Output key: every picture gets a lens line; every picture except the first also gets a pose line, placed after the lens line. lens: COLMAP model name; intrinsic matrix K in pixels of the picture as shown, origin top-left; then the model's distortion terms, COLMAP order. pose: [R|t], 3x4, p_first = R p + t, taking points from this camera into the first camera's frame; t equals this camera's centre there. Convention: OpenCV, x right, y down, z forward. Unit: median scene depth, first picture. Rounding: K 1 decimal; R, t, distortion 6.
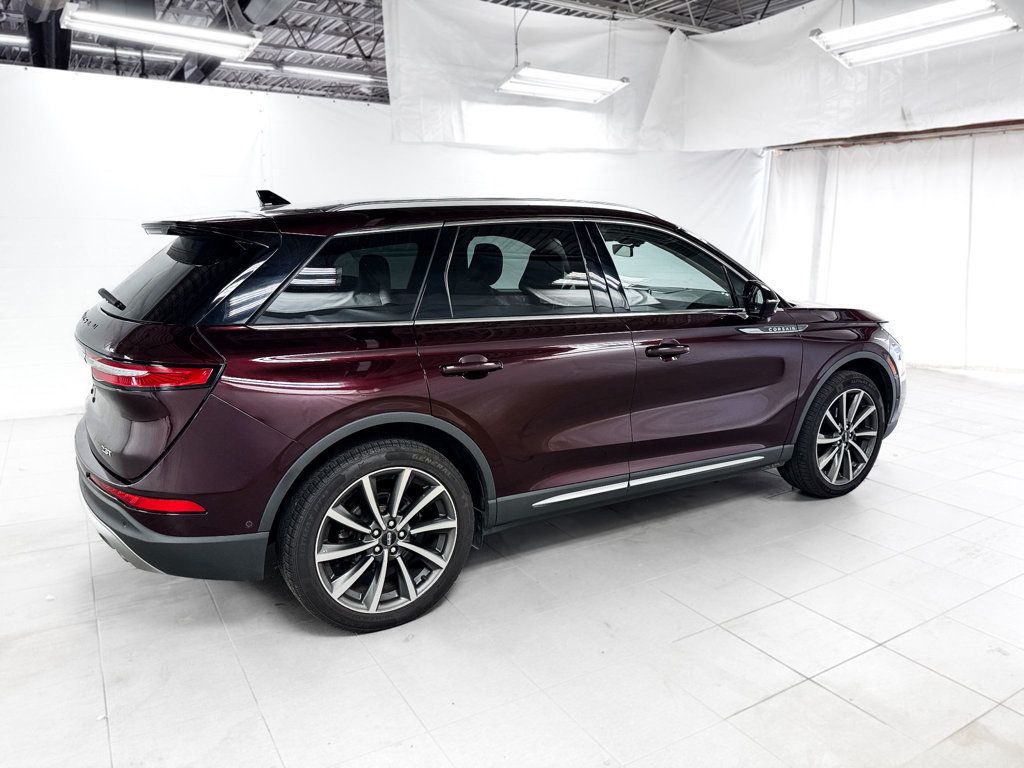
lens RADIAL K [[730.5, 0, 528.8], [0, 730.5, 402.7], [0, 0, 1]] dist [0.042879, -0.000298]
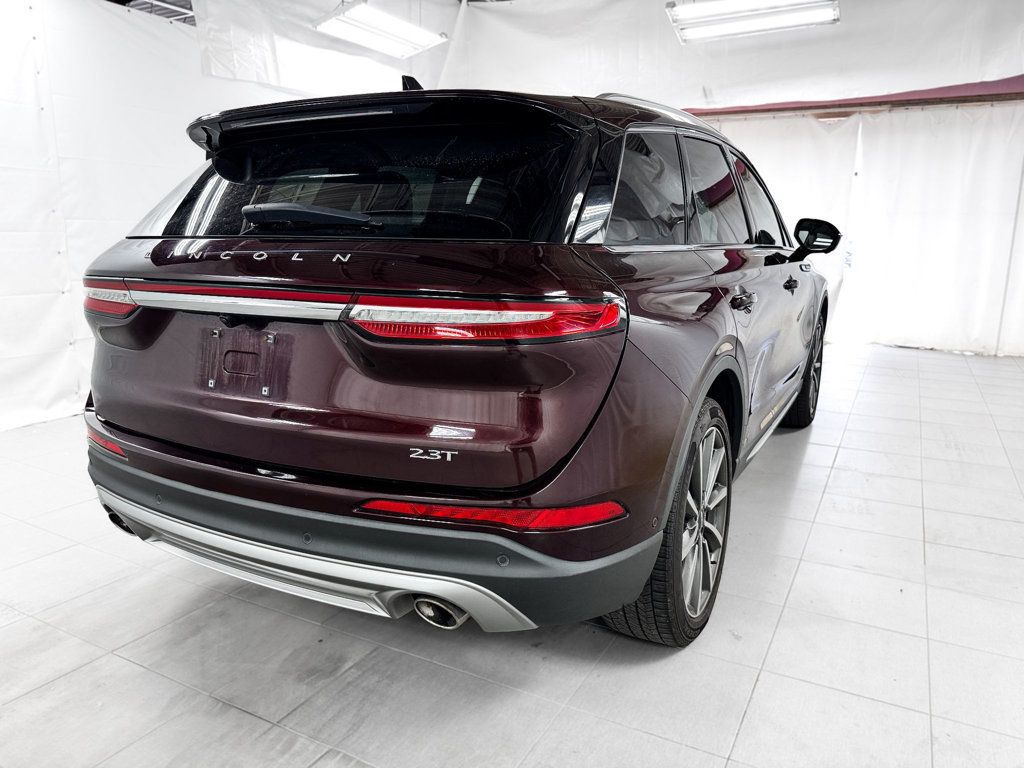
lens RADIAL K [[742.4, 0, 512.0], [0, 742.4, 384.0], [0, 0, 1]] dist [0.026790, -0.004770]
pose [[0.865175, -0.111336, 0.488954, -0.320828], [0.124256, 0.992232, 0.006070, 0.005237], [-0.485831, 0.055504, 0.872289, 0.165897]]
